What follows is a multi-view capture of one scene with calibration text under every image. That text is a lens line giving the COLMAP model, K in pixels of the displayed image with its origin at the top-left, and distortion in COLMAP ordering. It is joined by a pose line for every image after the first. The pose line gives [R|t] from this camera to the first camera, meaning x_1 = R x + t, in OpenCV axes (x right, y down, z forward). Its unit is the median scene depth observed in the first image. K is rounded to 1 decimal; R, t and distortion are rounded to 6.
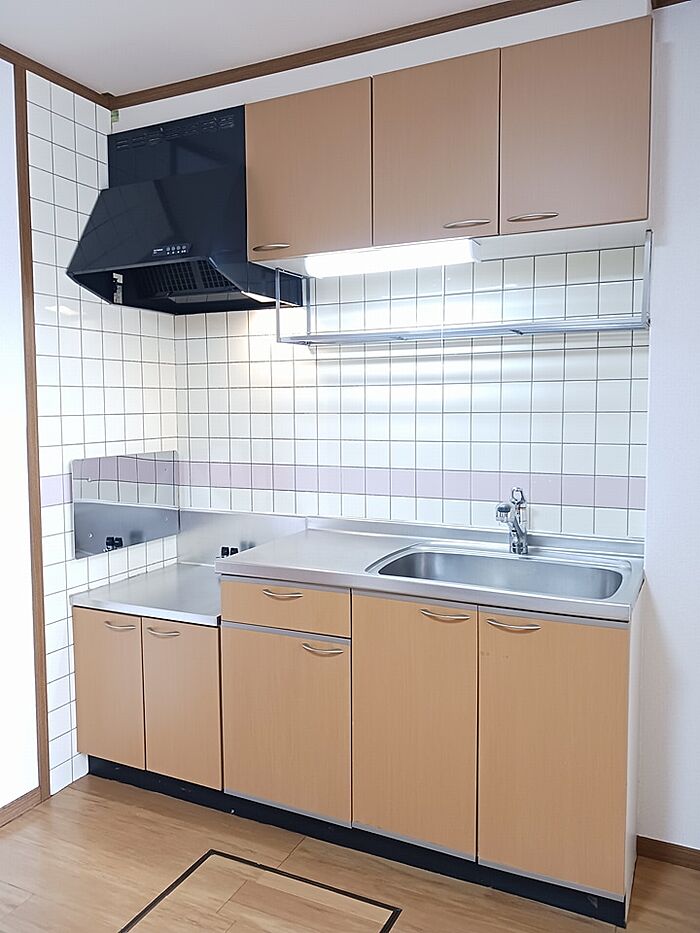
lens RADIAL K [[746.2, 0, 347.4], [0, 746.2, 459.4], [0, 0, 1]] dist [-0.031141, 0.007259]
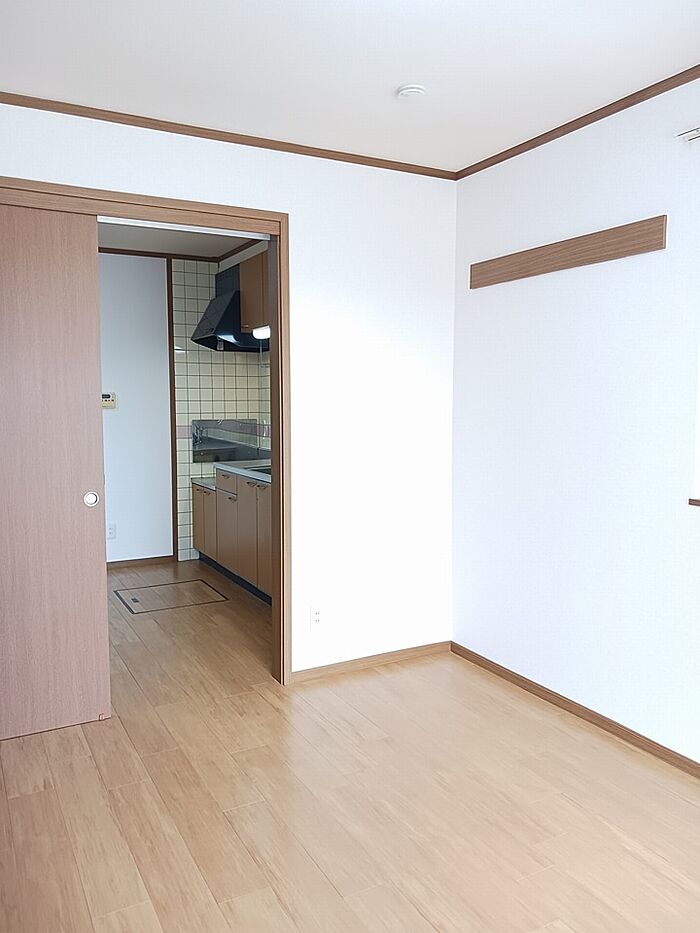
lens RADIAL K [[746.2, 0, 352.7], [0, 746.2, 471.1], [0, 0, 1]] dist [-0.031141, 0.007259]
pose [[0.811834, 0.061099, -0.580682, 1.391073], [-0.047077, 0.998122, 0.039204, 0.045437], [0.581987, -0.004490, 0.813186, -0.601337]]
